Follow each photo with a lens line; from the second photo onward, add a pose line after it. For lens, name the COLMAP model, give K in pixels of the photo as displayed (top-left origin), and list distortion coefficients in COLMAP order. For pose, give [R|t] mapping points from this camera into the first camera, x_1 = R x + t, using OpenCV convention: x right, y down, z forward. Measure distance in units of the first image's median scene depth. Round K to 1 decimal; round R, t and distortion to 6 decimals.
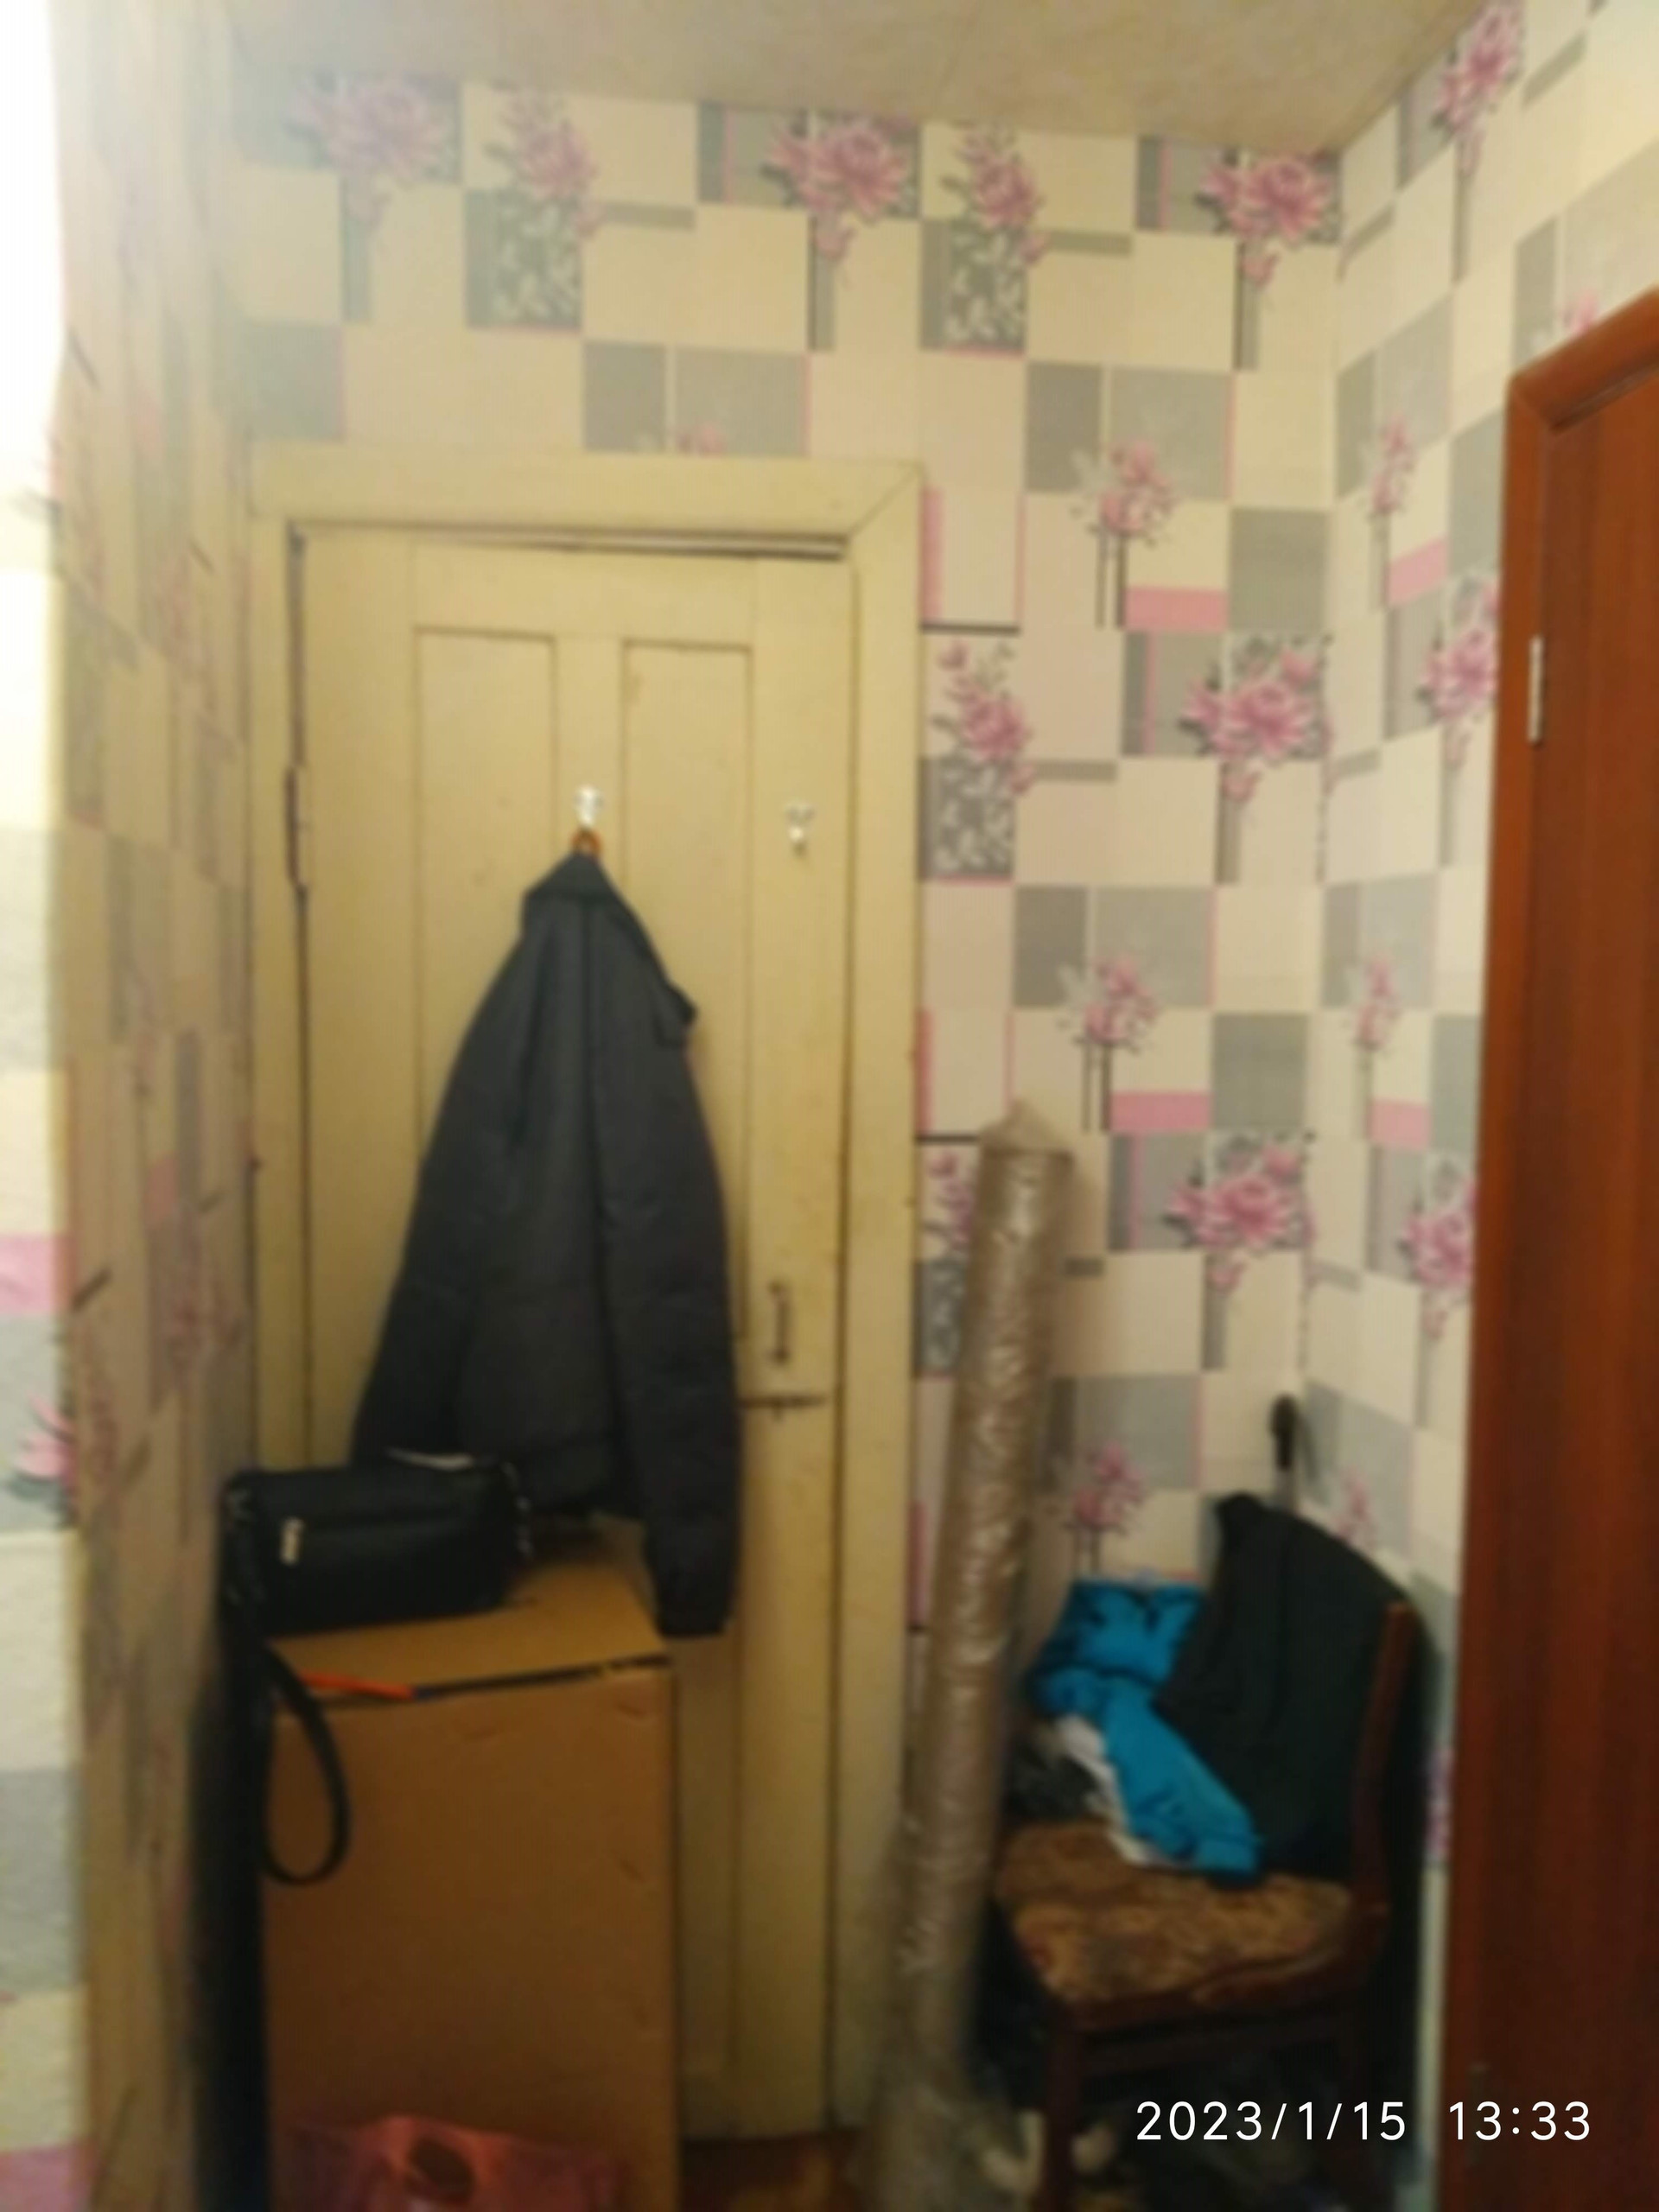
lens RADIAL K [[1717.2, 0, 848.3], [0, 1717.2, 1114.1], [0, 0, 1]] dist [0.005003, 0.004065]
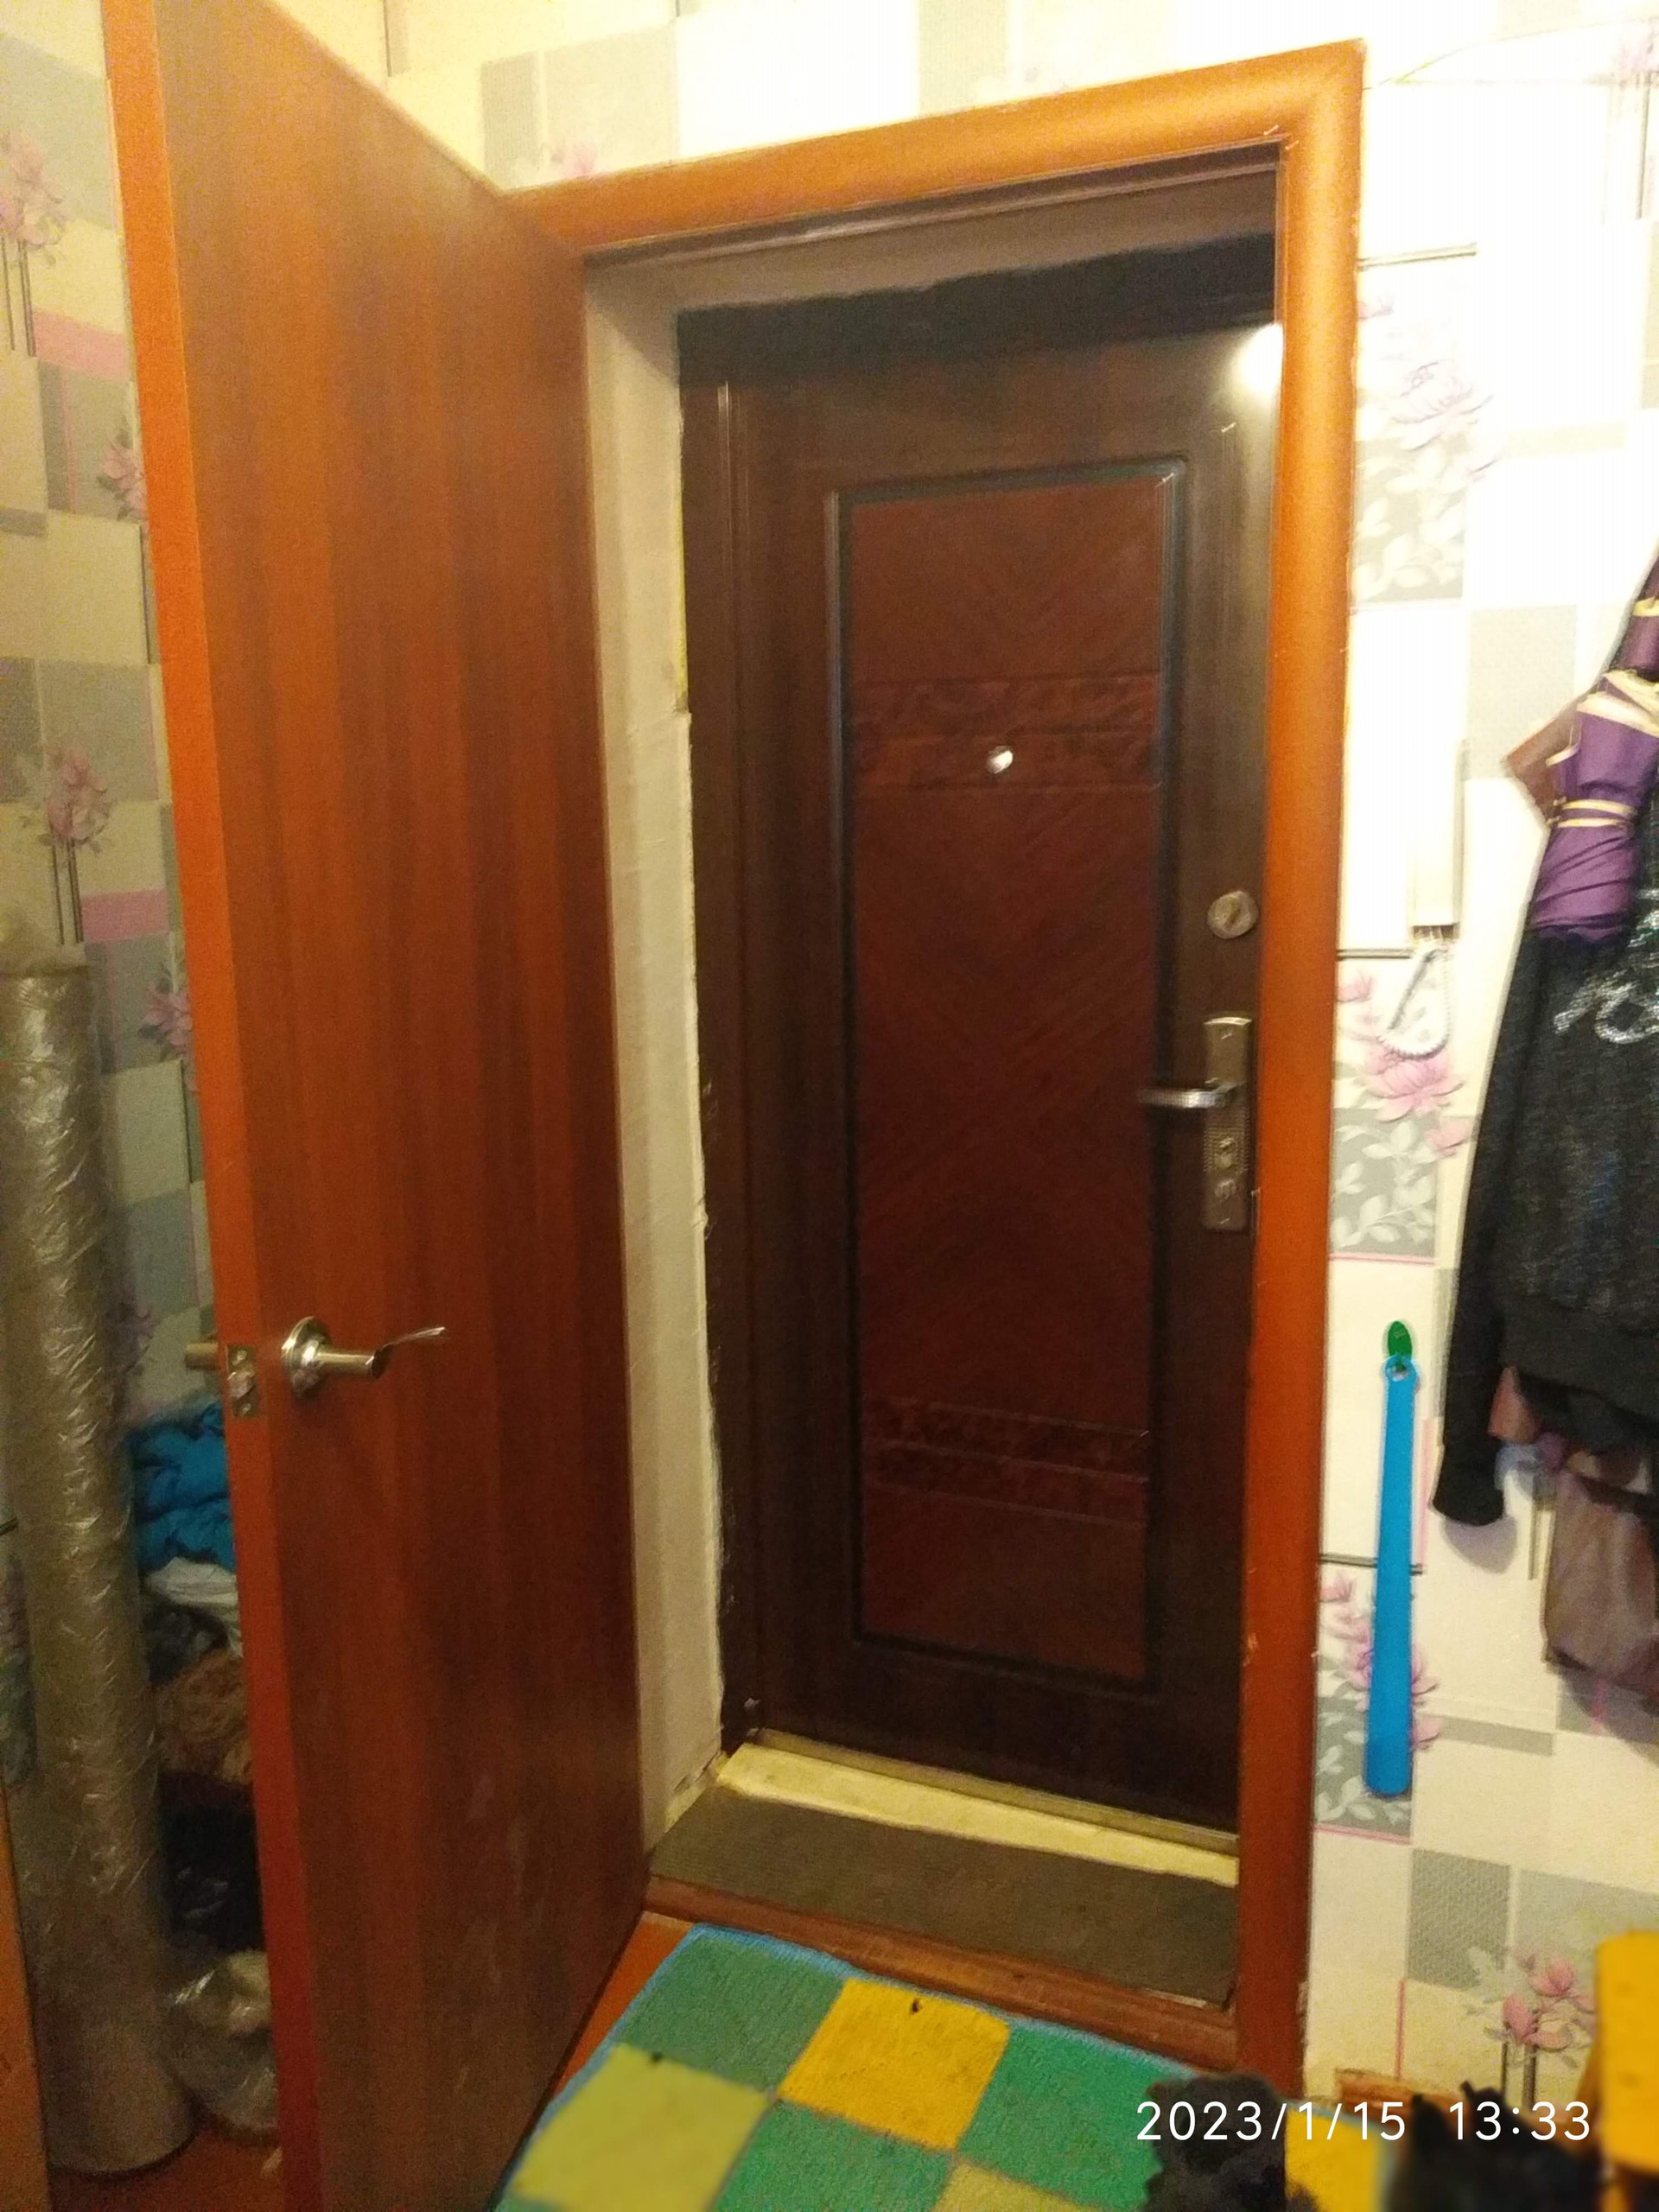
lens RADIAL K [[1717.2, 0, 841.9], [0, 1717.2, 1111.8], [0, 0, 1]] dist [0.005003, 0.004065]
pose [[0.537222, -0.171296, 0.825863, -0.415232], [0.086083, 0.985182, 0.148344, -0.001483], [-0.839037, -0.008601, 0.544007, 0.187426]]
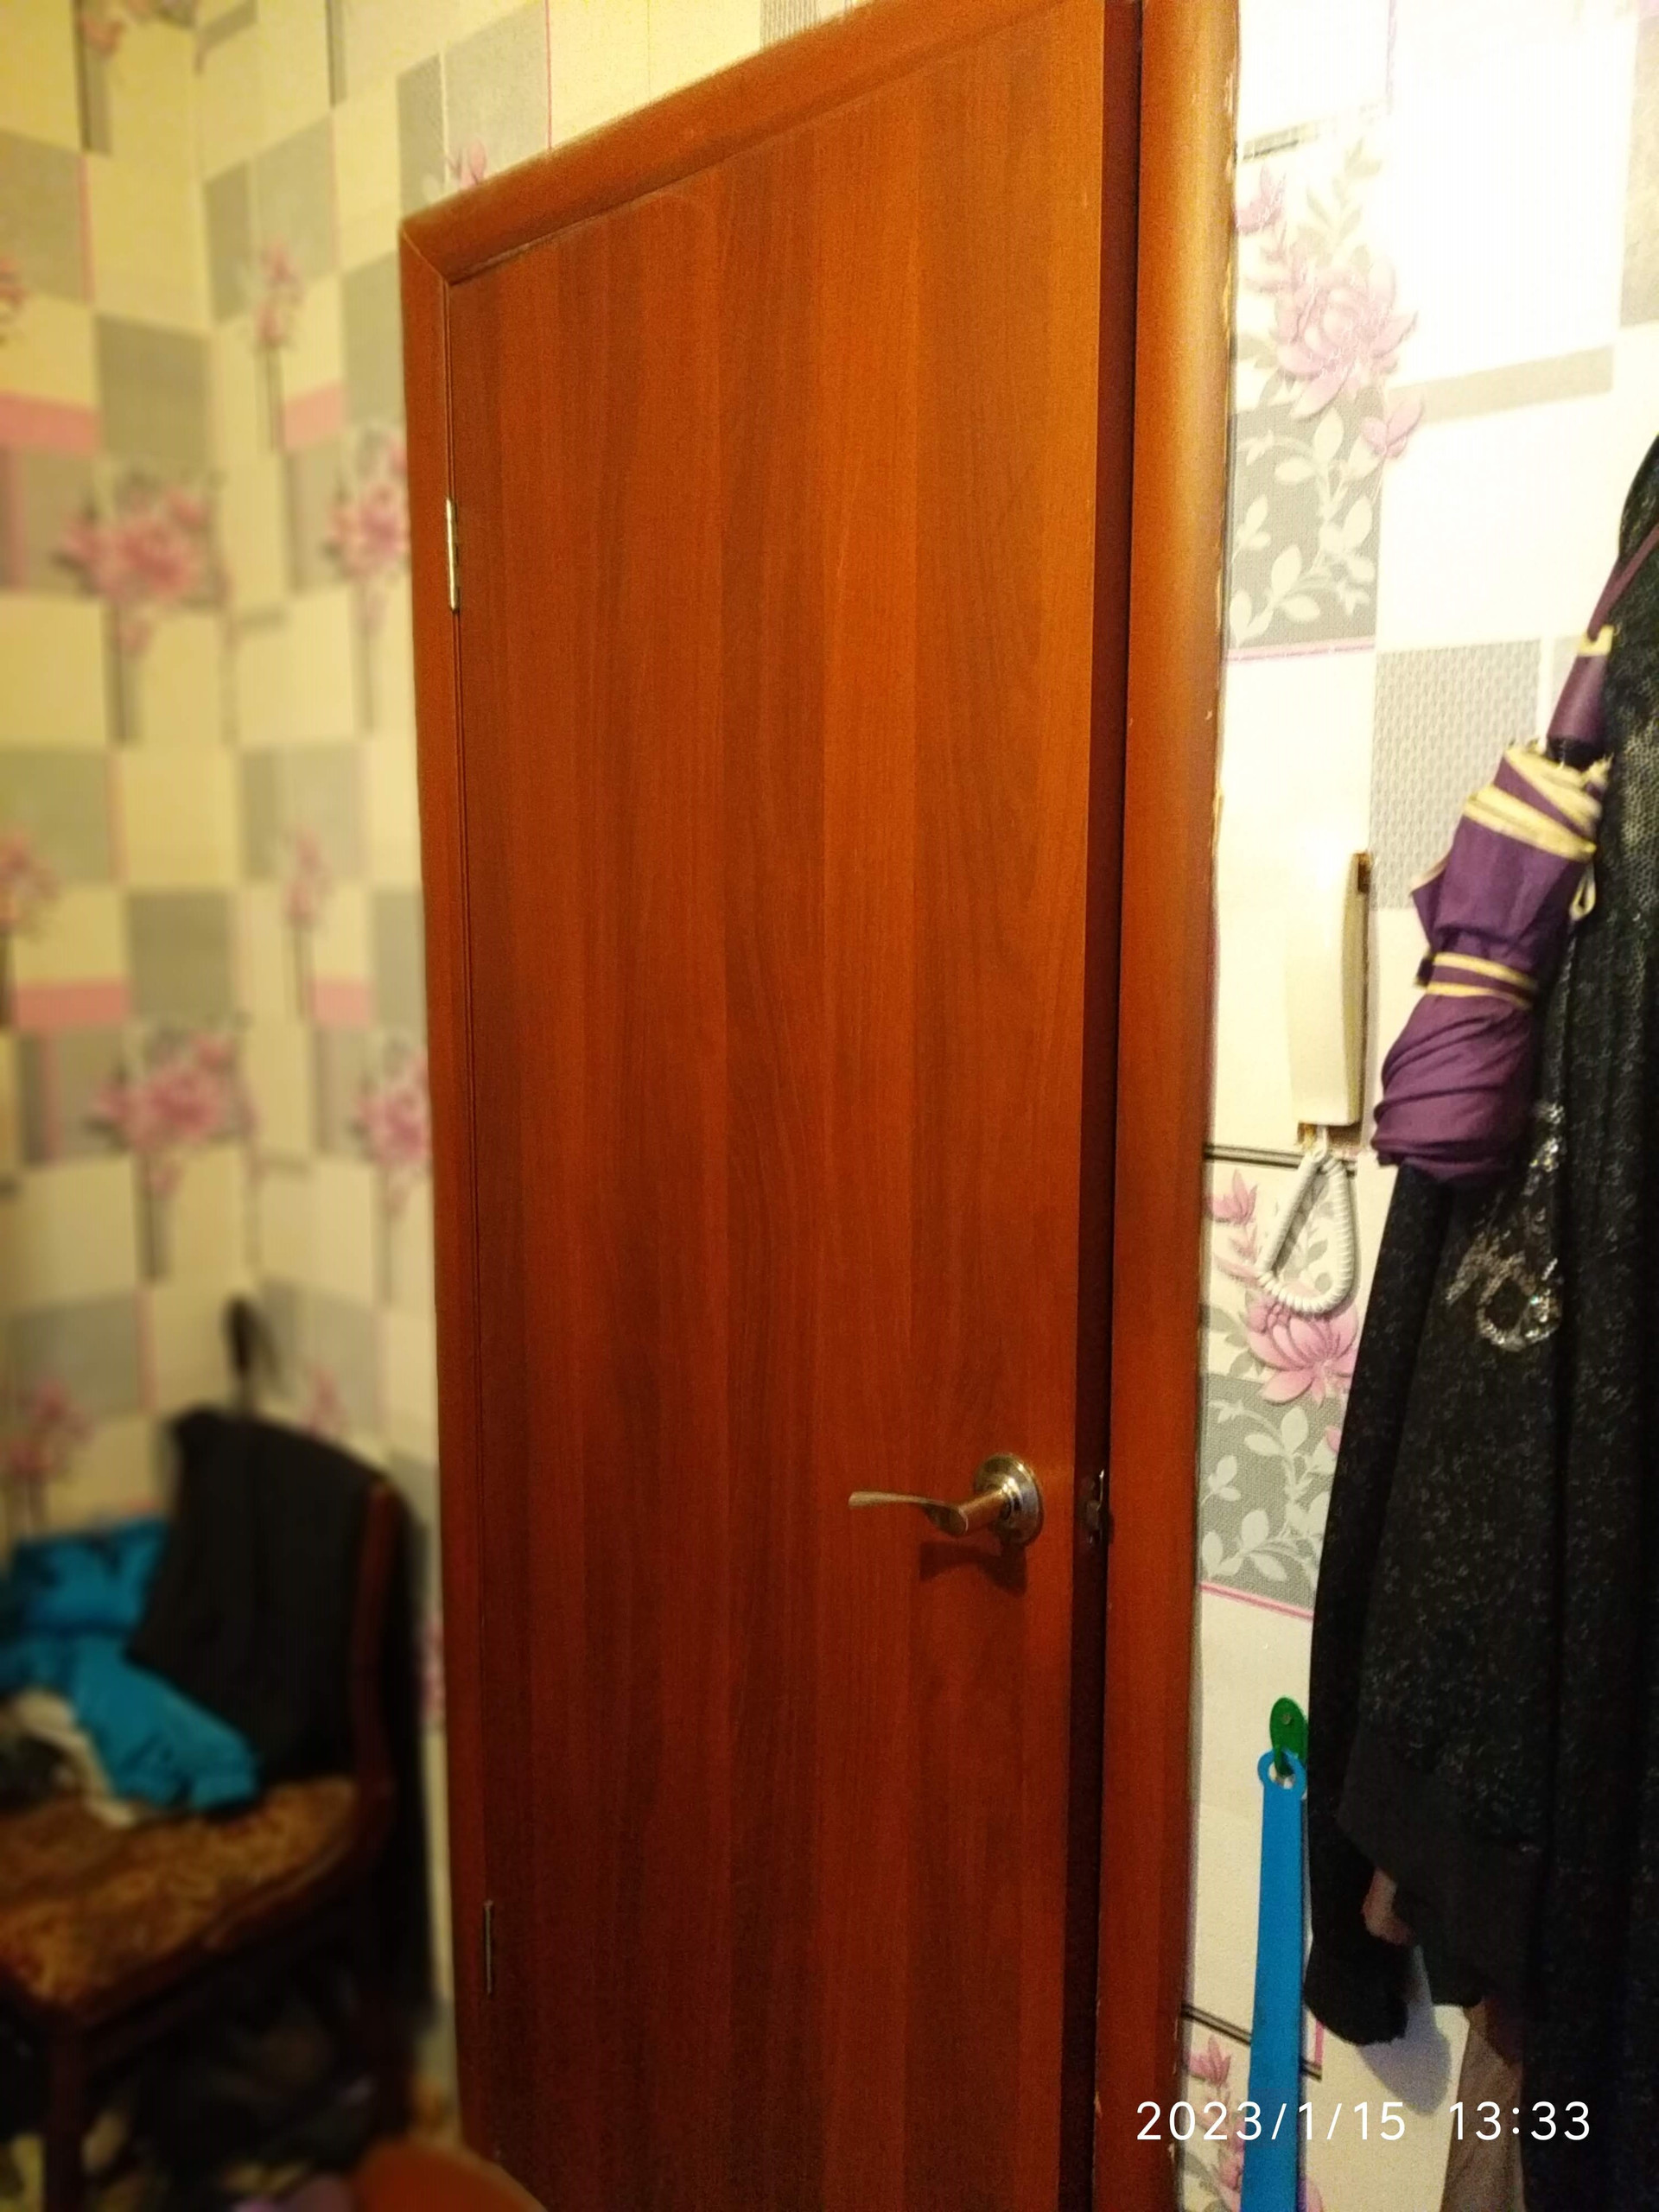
lens RADIAL K [[1717.2, 0, 830.5], [0, 1717.2, 1107.7], [0, 0, 1]] dist [0.005003, 0.004065]
pose [[0.806973, -0.095339, 0.582842, -0.025830], [0.054681, 0.994706, 0.087002, -0.004102], [-0.588051, -0.038338, 0.807915, 0.052204]]
